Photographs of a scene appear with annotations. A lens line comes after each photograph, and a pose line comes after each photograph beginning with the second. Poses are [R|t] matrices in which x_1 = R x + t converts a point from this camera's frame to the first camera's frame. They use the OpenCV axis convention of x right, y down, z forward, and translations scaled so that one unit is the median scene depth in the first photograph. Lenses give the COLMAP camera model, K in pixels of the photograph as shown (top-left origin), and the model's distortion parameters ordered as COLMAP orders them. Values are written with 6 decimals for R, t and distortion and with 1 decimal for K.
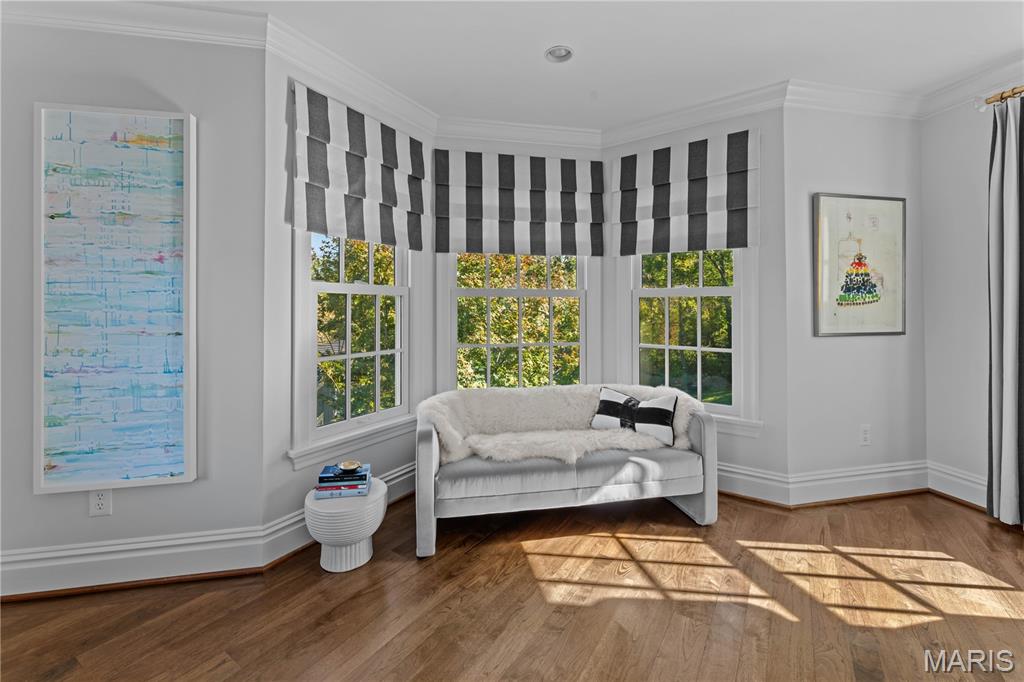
lens RADIAL K [[427.4, 0, 509.5], [0, 427.4, 317.5], [0, 0, 1]] dist [-0.003589, -0.000134]
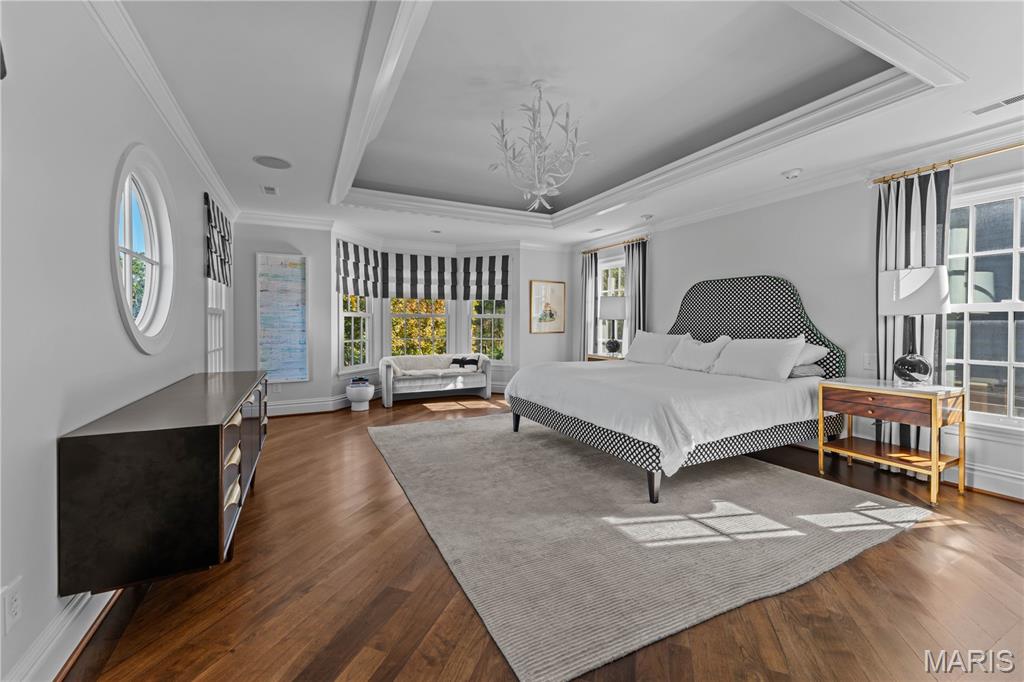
lens RADIAL K [[427.4, 0, 509.5], [0, 427.4, 317.5], [0, 0, 1]] dist [-0.003589, -0.000134]
pose [[0.965780, 0.006416, 0.259284, -0.124955], [0.001253, 0.999567, -0.029401, 0.025685], [-0.259360, 0.028719, 0.965354, -1.598883]]
